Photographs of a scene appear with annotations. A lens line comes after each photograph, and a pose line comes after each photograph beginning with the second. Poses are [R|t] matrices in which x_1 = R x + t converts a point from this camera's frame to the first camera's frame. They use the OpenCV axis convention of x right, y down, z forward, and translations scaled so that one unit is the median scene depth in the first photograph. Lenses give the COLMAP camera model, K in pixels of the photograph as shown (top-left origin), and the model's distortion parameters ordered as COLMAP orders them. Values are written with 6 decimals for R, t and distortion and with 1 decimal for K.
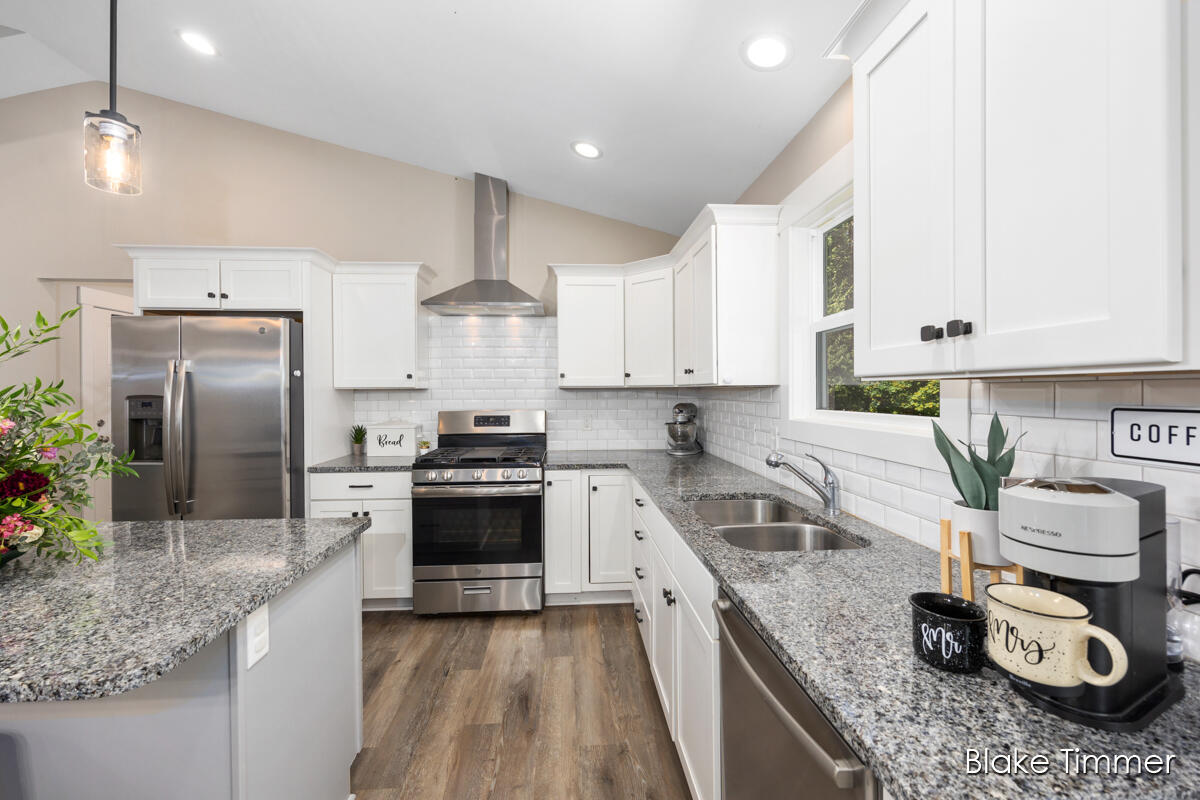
lens RADIAL K [[482.3, 0, 599.2], [0, 482.3, 392.7], [0, 0, 1]] dist [-0.008618, 0.001042]
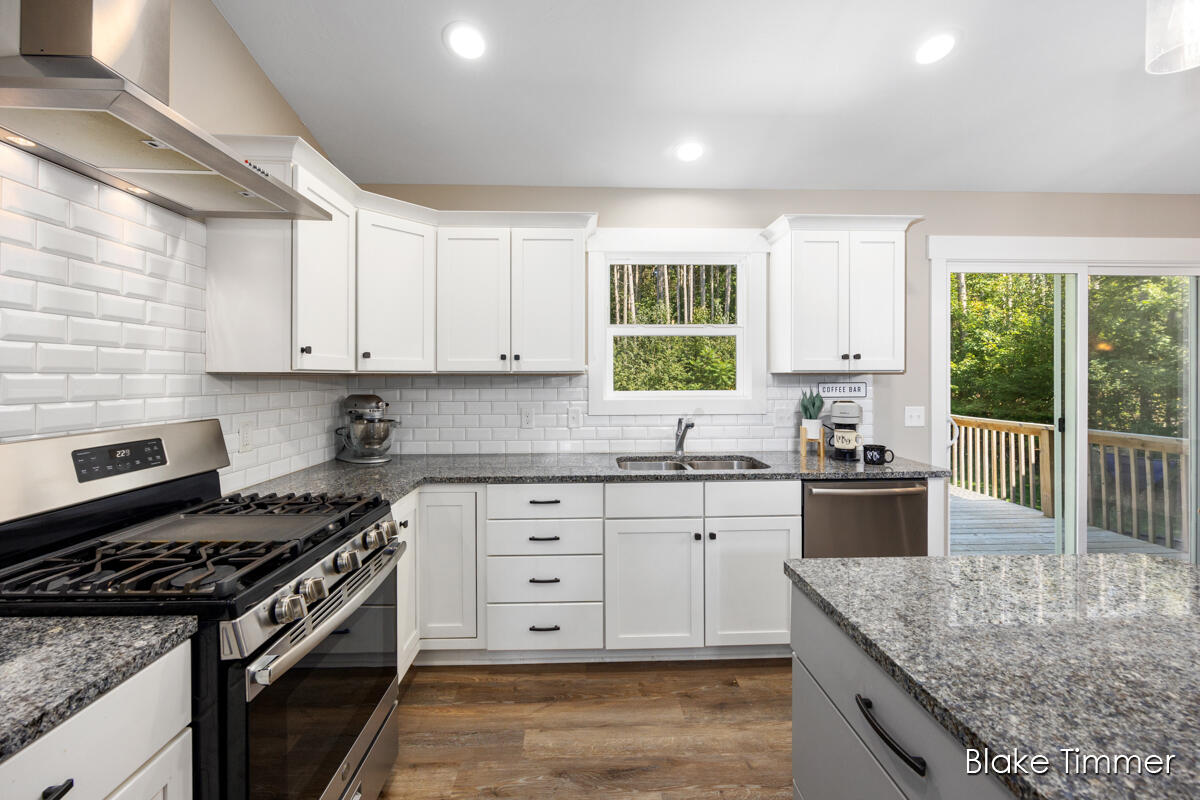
lens RADIAL K [[482.3, 0, 599.0], [0, 482.3, 378.3], [0, 0, 1]] dist [-0.008618, 0.001042]
pose [[0.038732, 0.002608, 0.999246, -0.599819], [0.007125, 0.999970, -0.002886, 0.000534], [-0.999224, 0.007231, 0.038713, 0.633646]]
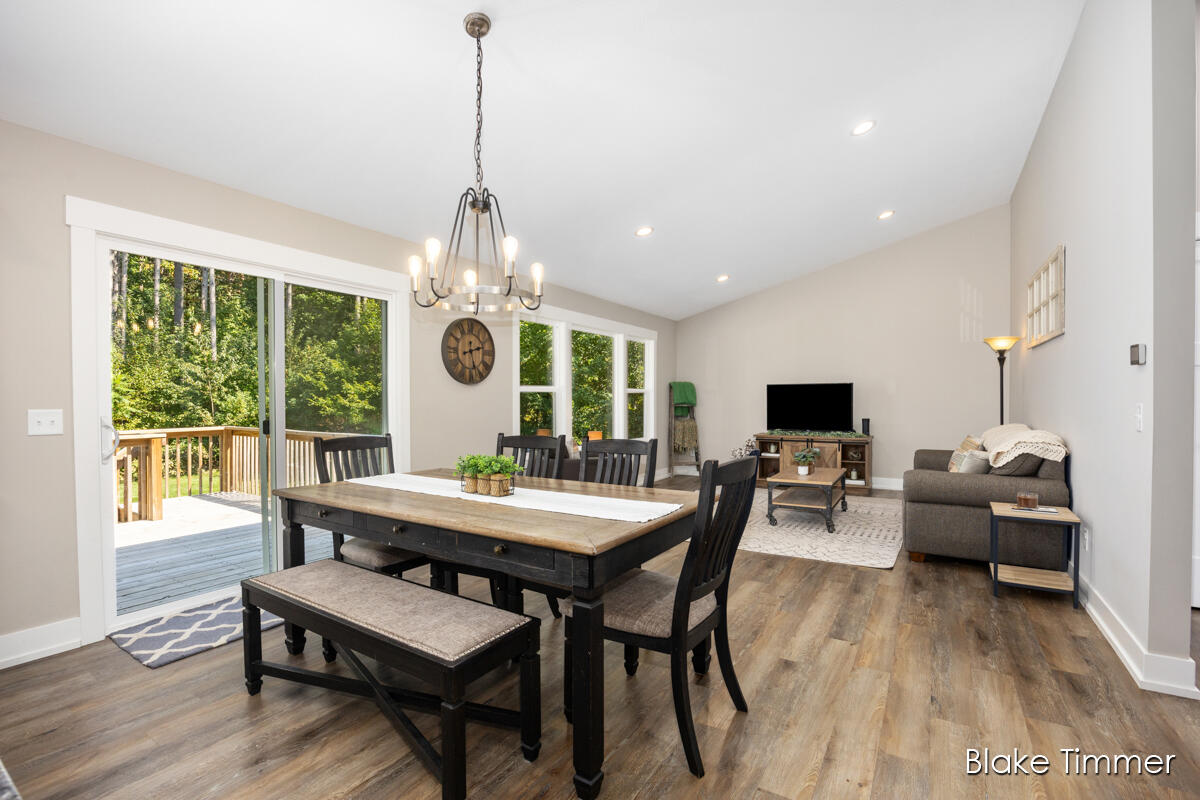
lens RADIAL K [[526.3, 0, 601.8], [0, 526.3, 412.1], [0, 0, 1]] dist [-0.022419, -0.000095]
pose [[-0.803928, -0.003859, 0.594714, -0.775163], [0.009609, 0.999764, 0.019477, 0.051841], [-0.594649, 0.021373, -0.803702, 0.204265]]
